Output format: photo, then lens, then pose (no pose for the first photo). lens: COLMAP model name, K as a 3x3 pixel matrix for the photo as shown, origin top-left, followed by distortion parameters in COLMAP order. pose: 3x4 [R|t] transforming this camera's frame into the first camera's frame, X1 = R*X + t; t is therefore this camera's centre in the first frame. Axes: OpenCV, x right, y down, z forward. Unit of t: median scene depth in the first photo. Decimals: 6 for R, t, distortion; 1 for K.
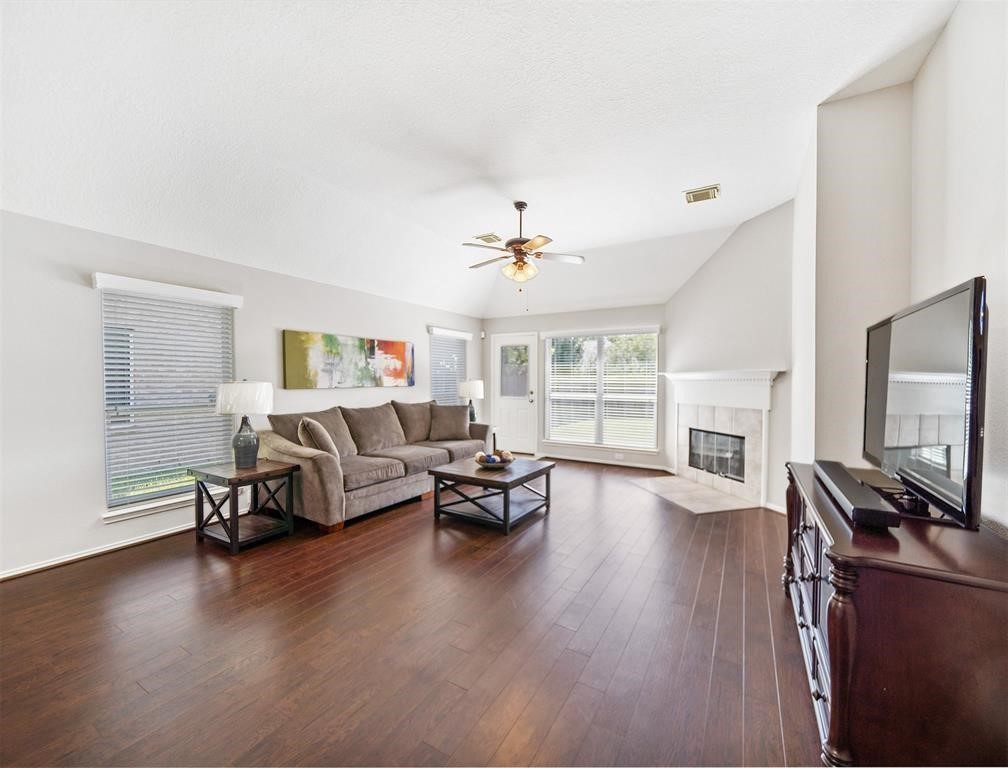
lens RADIAL K [[397.4, 0, 525.3], [0, 397.4, 392.1], [0, 0, 1]] dist [-0.009493, -0.000256]
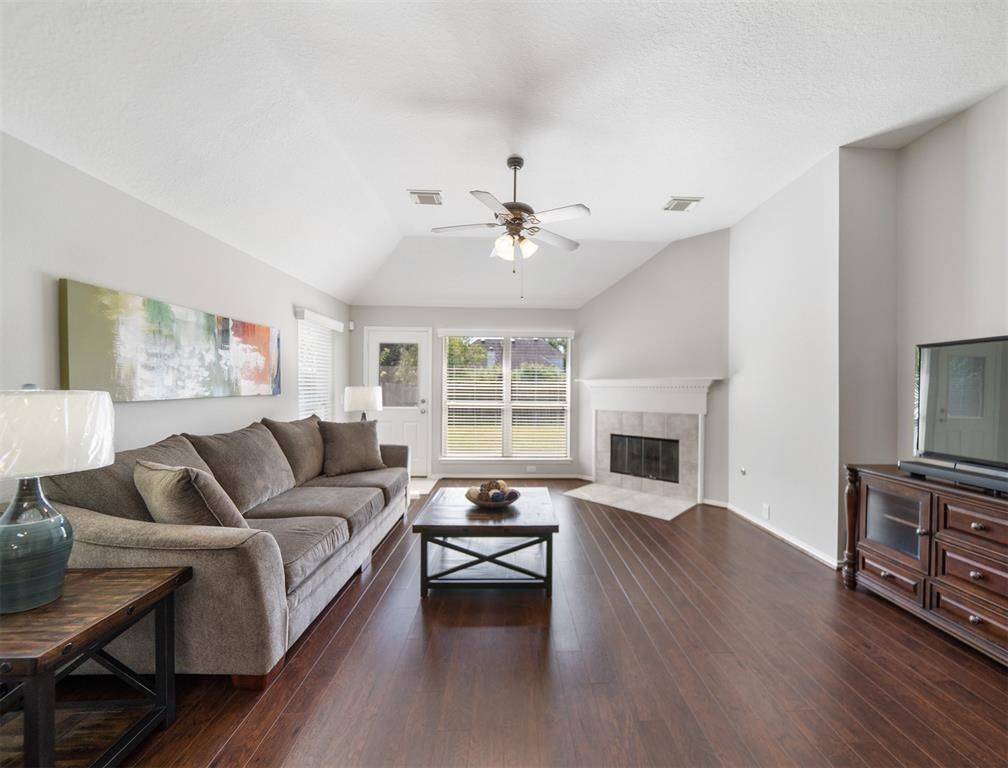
lens RADIAL K [[397.4, 0, 523.9], [0, 397.4, 393.3], [0, 0, 1]] dist [-0.009493, -0.000256]
pose [[0.853117, -0.005533, 0.521690, -0.320152], [0.011280, 0.999906, -0.007842, -0.008886], [-0.521597, 0.012575, 0.853099, 0.265312]]
